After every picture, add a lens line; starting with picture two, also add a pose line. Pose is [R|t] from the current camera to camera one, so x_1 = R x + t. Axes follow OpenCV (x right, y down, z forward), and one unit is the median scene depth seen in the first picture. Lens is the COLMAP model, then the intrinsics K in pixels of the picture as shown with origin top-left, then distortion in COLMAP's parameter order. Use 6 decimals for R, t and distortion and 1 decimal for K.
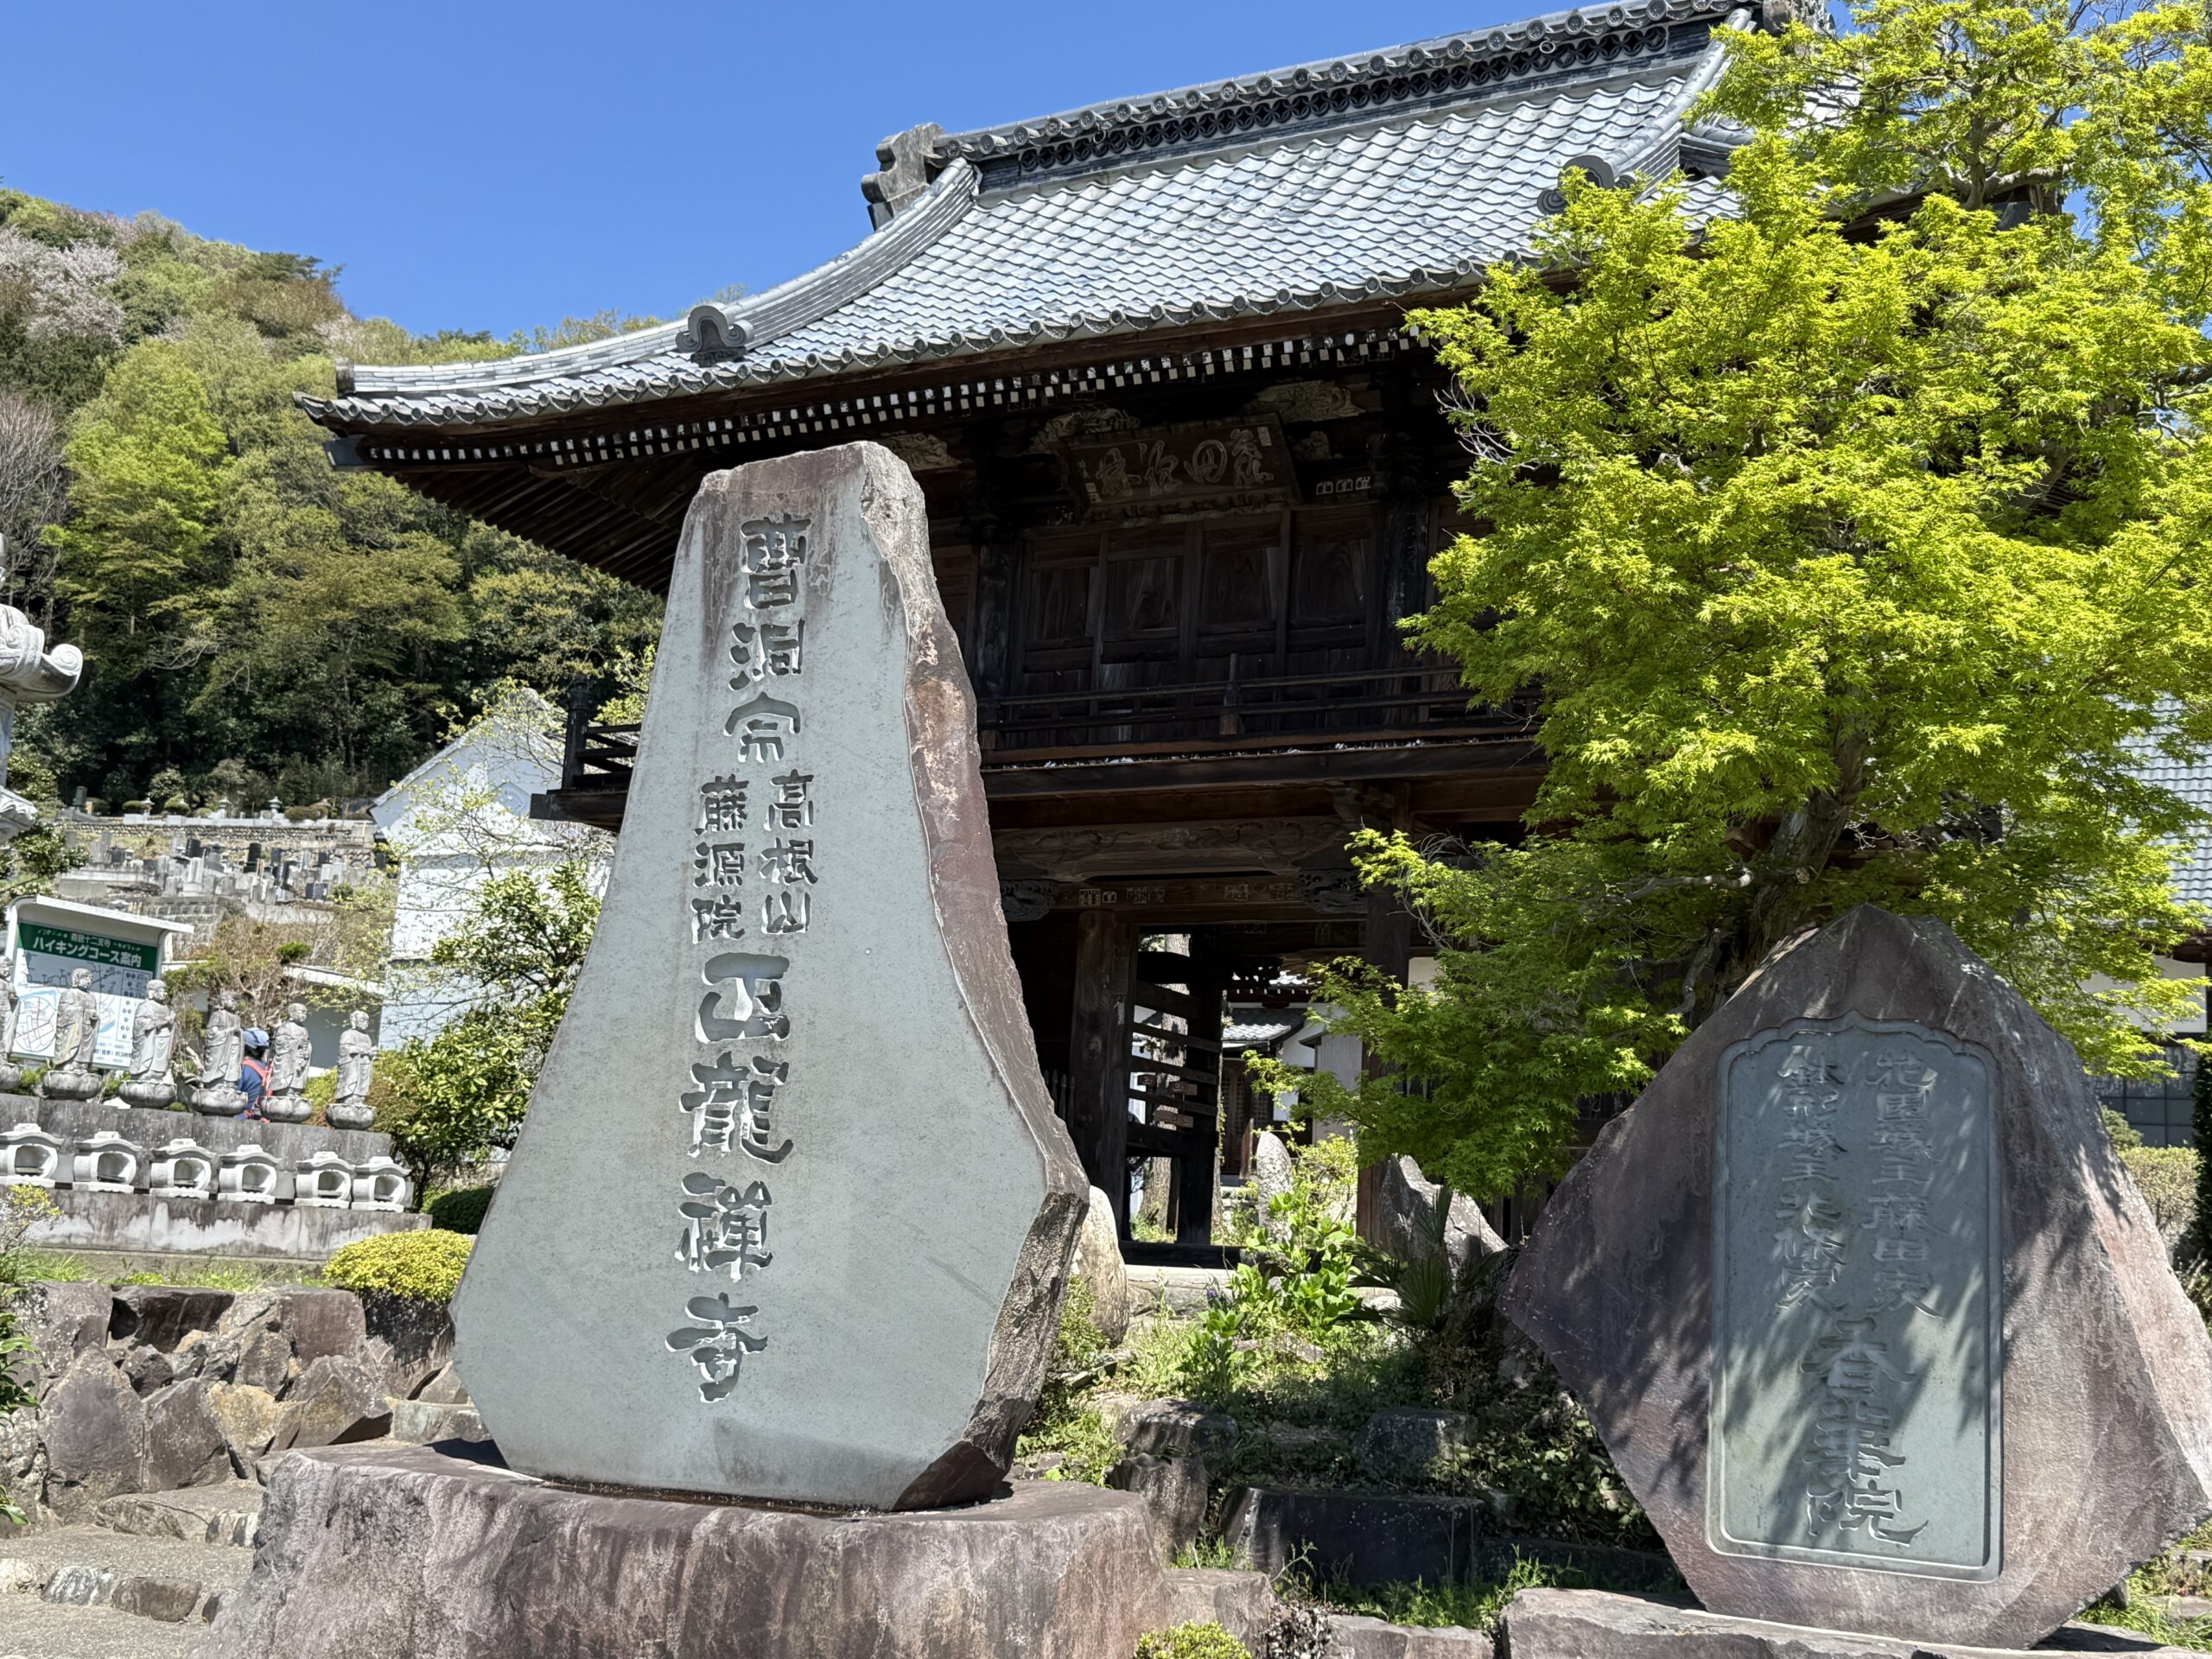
lens RADIAL K [[2561.8, 0, 1106.0], [0, 2561.8, 829.5], [0, 0, 1]] dist [0.015048, -0.005321]
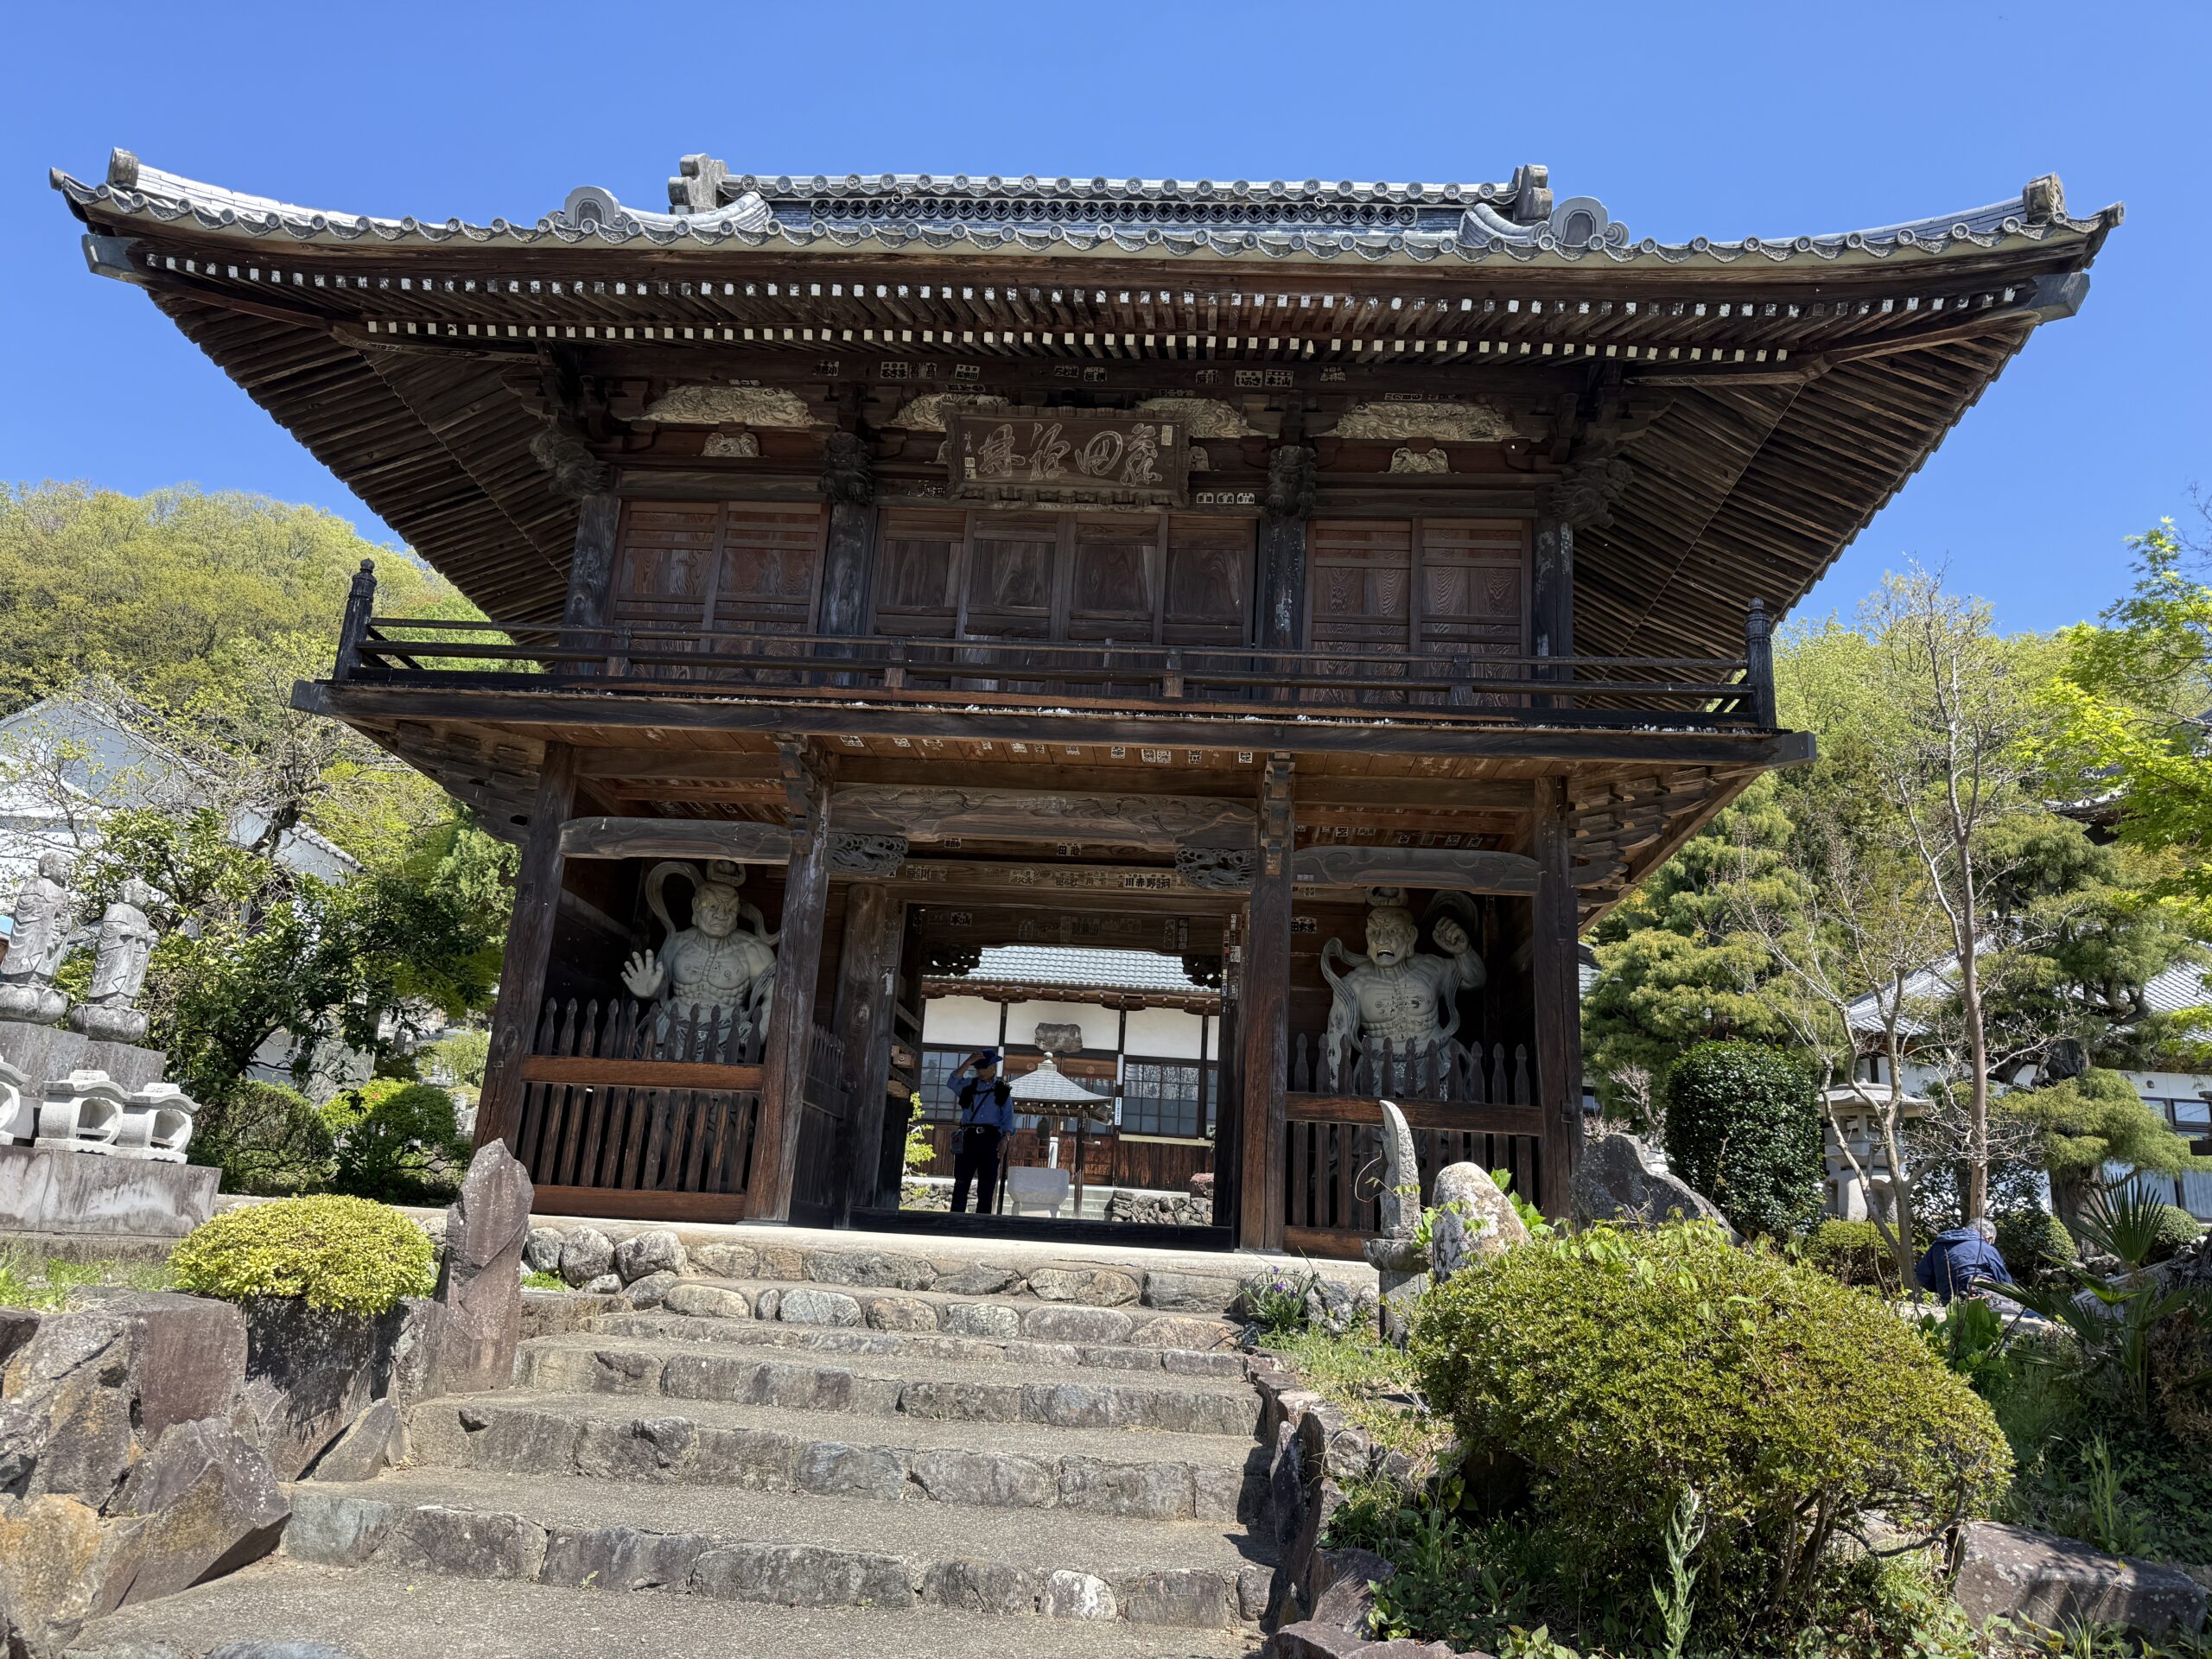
lens RADIAL K [[1571.0, 0, 1106.0], [0, 1571.0, 829.5], [0, 0, 1]] dist [0.025998, -0.037959]
pose [[0.908832, 0.115199, 0.400941, -0.231908], [-0.086736, 0.992293, -0.088499, 0.075431], [-0.408046, 0.045655, 0.911819, 0.503492]]
